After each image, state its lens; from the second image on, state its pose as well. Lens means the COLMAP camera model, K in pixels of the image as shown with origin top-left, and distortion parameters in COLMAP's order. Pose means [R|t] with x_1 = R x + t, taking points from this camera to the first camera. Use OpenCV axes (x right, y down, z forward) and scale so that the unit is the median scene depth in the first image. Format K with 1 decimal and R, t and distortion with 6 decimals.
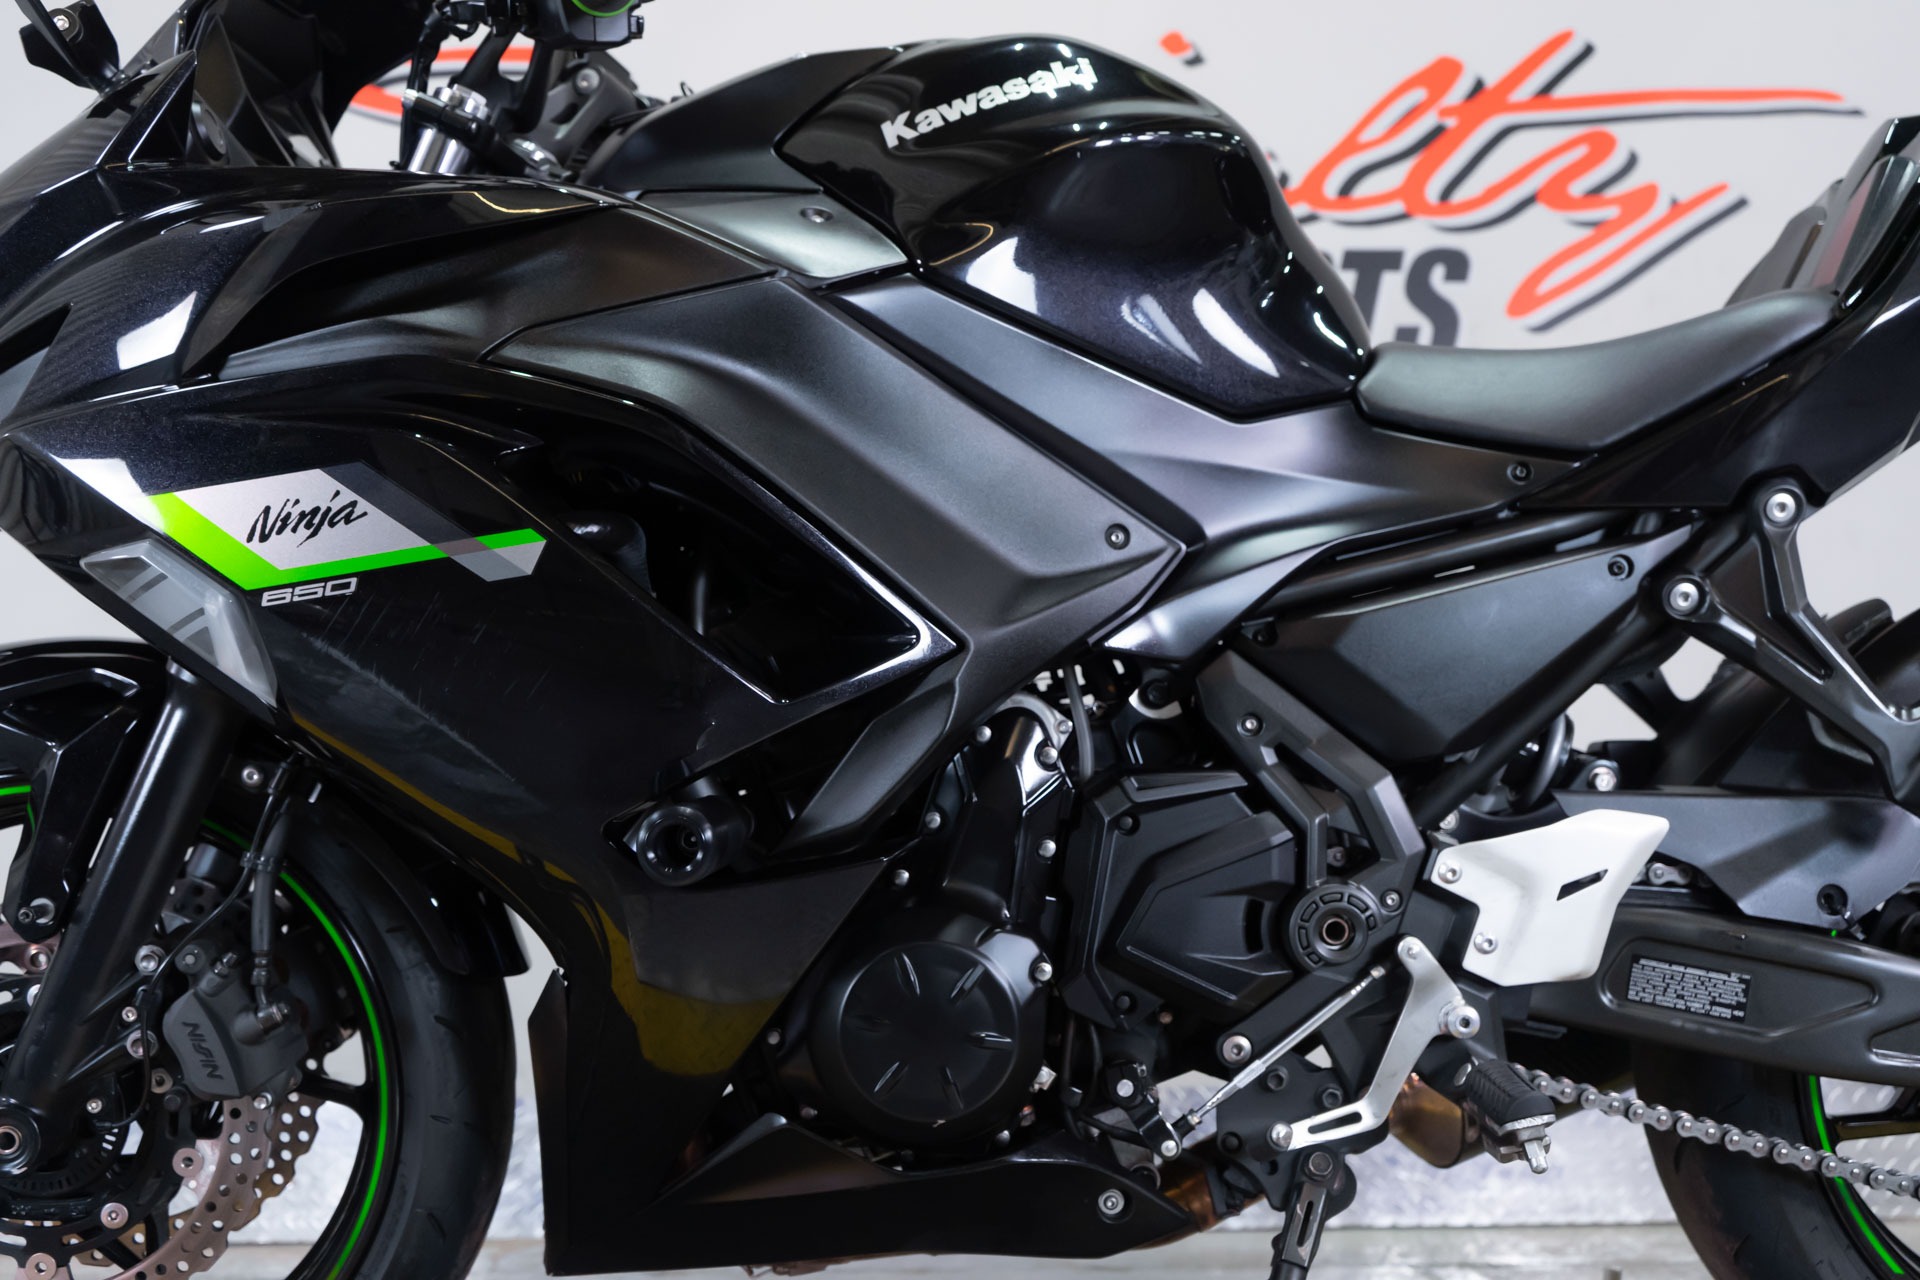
lens RADIAL K [[1817.0, 0, 956.8], [0, 1817.0, 643.5], [0, 0, 1]] dist [-0.003087, 0.000000]
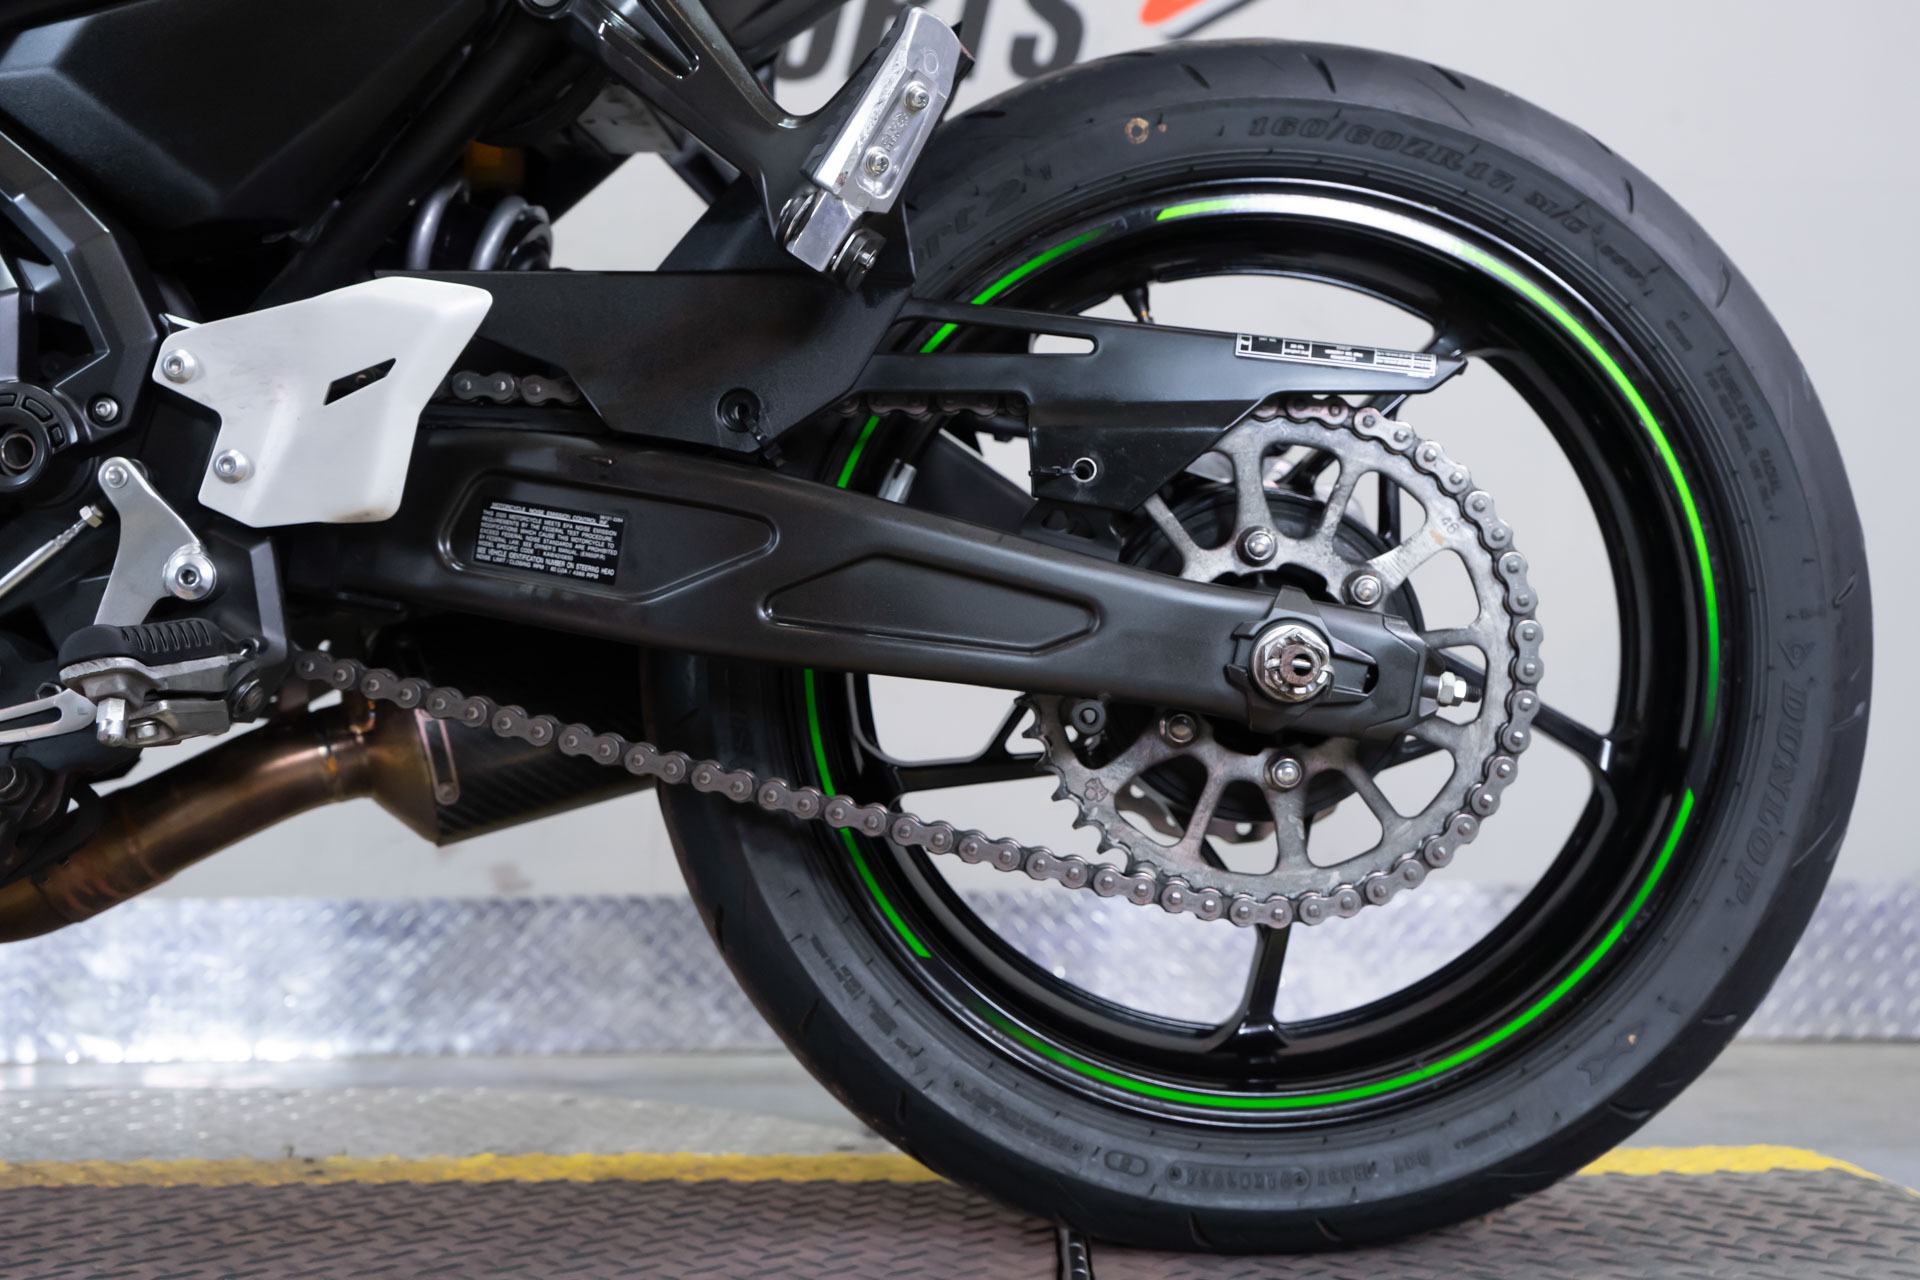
lens RADIAL K [[1817.0, 0, 963.5], [0, 1817.0, 636.6], [0, 0, 1]] dist [-0.003087, 0.000000]
pose [[0.999975, -0.001250, 0.006976, 0.559393], [0.000936, 0.998992, 0.044874, 0.195598], [-0.007025, -0.044867, 0.998968, 0.288072]]
